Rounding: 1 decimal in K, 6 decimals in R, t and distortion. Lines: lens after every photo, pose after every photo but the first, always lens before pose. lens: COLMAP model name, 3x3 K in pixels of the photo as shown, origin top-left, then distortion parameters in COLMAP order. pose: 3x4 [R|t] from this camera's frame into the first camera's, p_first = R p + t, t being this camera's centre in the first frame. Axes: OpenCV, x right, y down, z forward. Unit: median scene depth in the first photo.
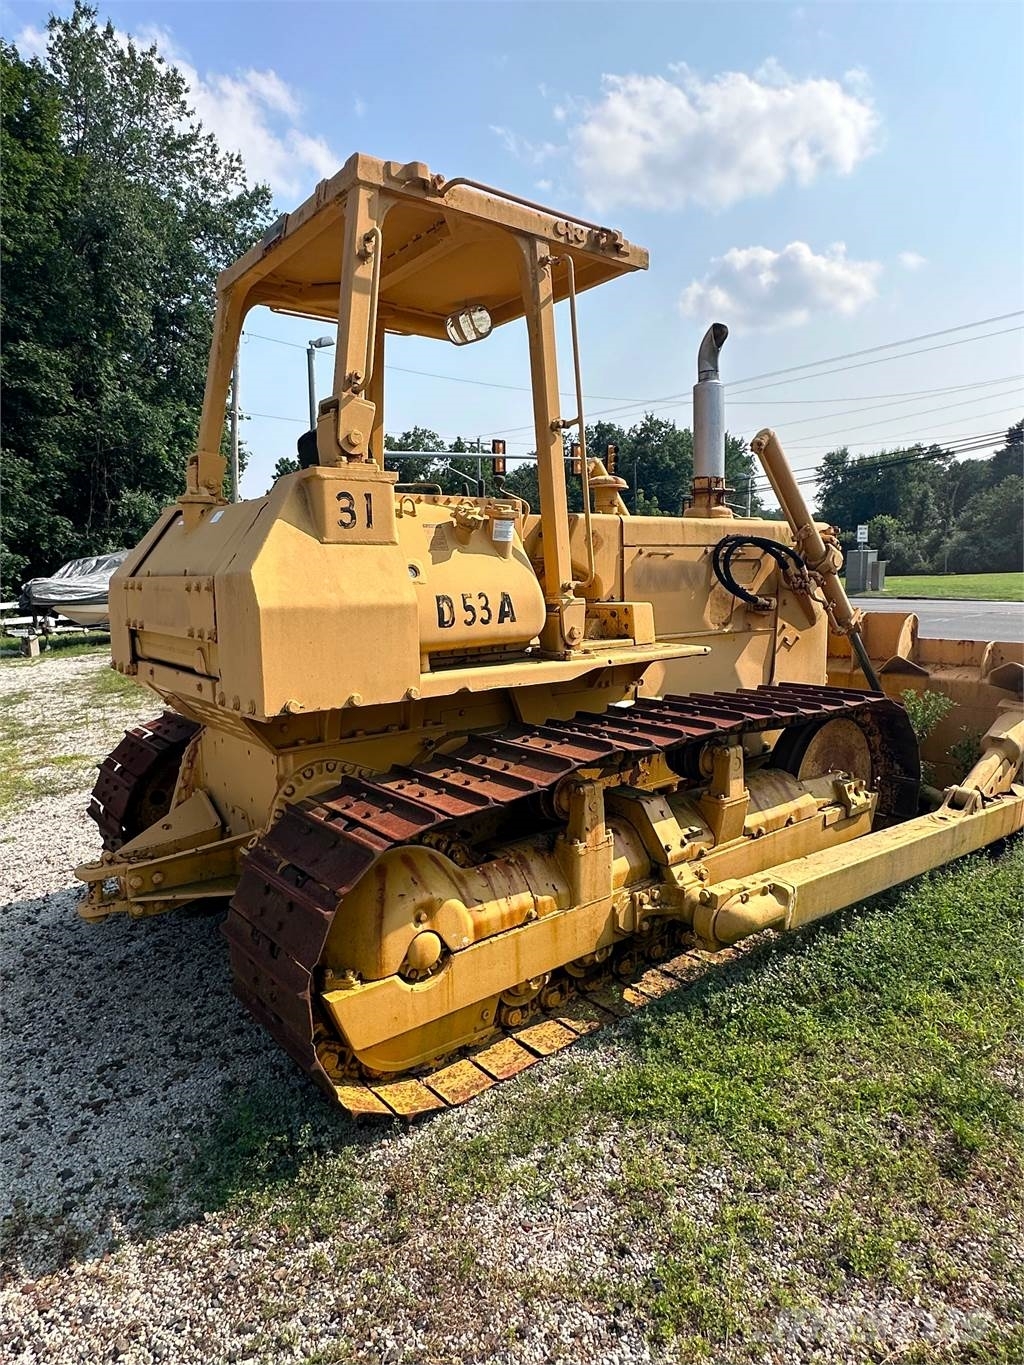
lens RADIAL K [[824.2, 0, 520.5], [0, 824.2, 667.5], [0, 0, 1]] dist [-0.009459, 0.010837]
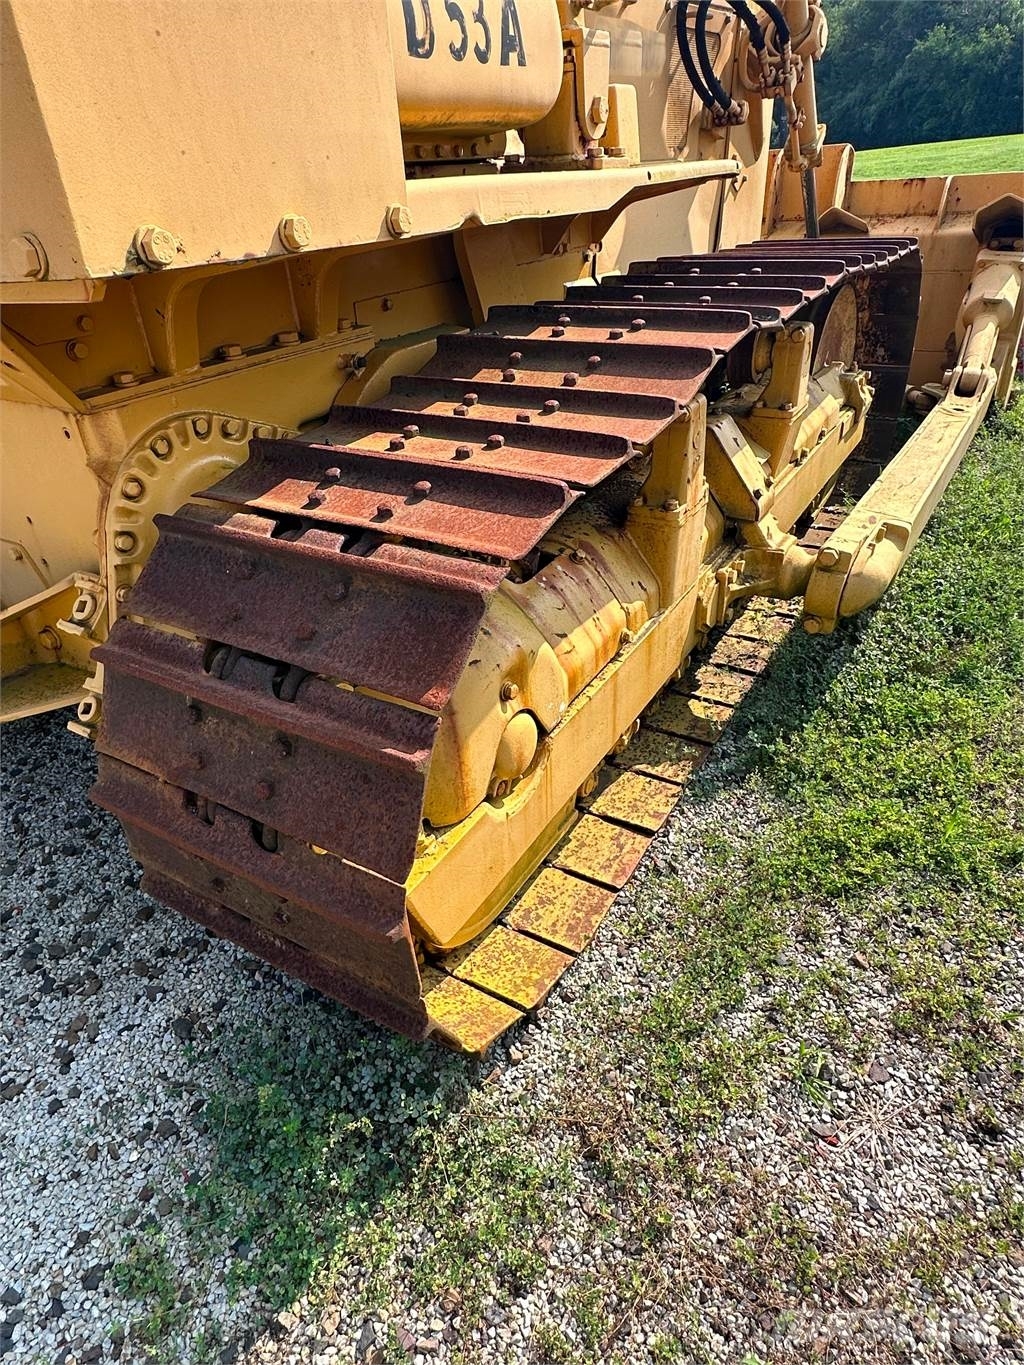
lens RADIAL K [[824.2, 0, 501.0], [0, 824.2, 675.0], [0, 0, 1]] dist [-0.009459, 0.010837]
pose [[0.944805, -0.202761, 0.257355, -0.224357], [0.081059, 0.905739, 0.416012, 0.067496], [-0.317448, -0.372189, 0.872182, 0.483690]]
